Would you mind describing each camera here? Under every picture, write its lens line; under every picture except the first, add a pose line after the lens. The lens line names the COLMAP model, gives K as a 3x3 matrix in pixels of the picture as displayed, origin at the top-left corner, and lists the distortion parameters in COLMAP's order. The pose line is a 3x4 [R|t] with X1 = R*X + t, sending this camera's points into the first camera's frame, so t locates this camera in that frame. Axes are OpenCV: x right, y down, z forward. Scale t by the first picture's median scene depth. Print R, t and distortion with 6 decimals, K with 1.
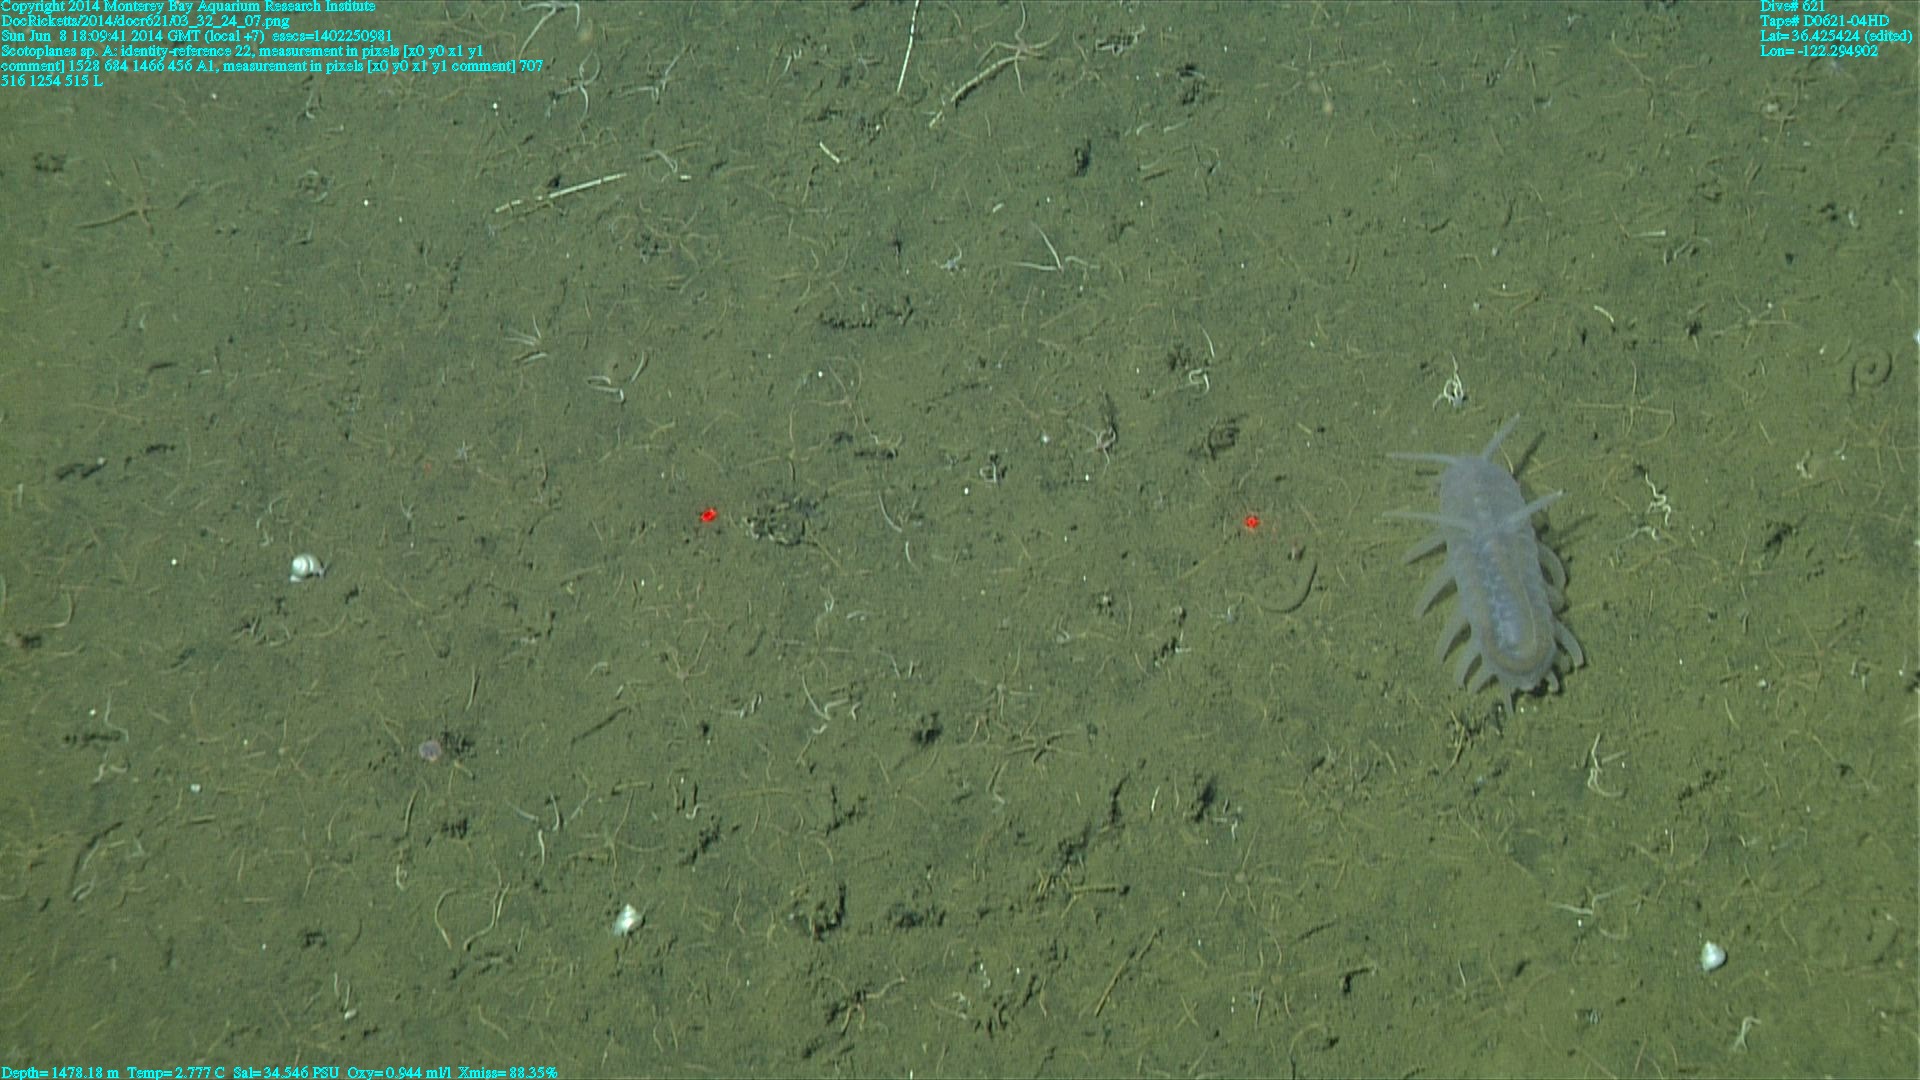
lens RADIAL K [[1459.7, 0, 957.6], [0, 1459.7, 548.5], [0, 0, 1]] dist [0.069600, -0.015410]
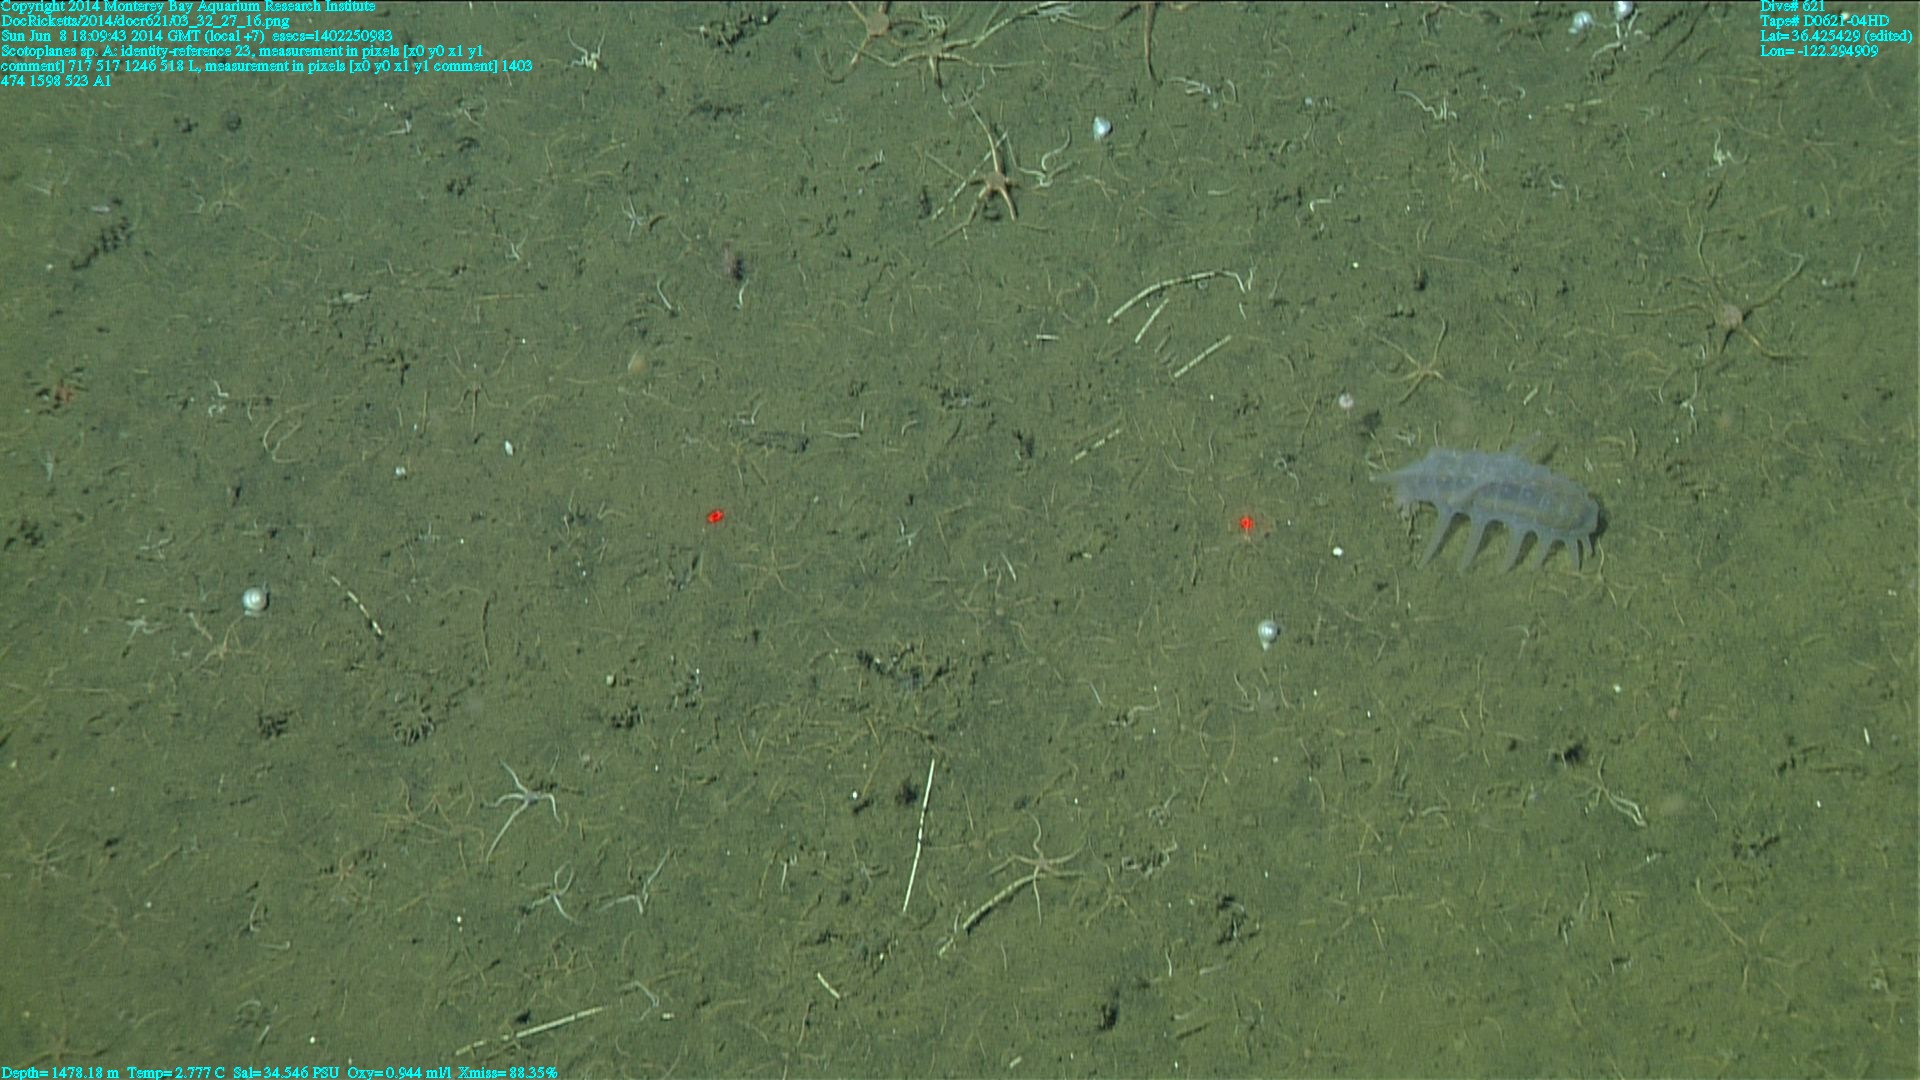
lens RADIAL K [[1459.7, 0, 956.6], [0, 1459.7, 533.7], [0, 0, 1]] dist [0.069600, -0.015410]
pose [[1.000000, -0.000365, -0.000186, -0.008160], [0.000365, 1.000000, 0.000266, -0.546378], [0.000186, -0.000266, 1.000000, 0.097383]]
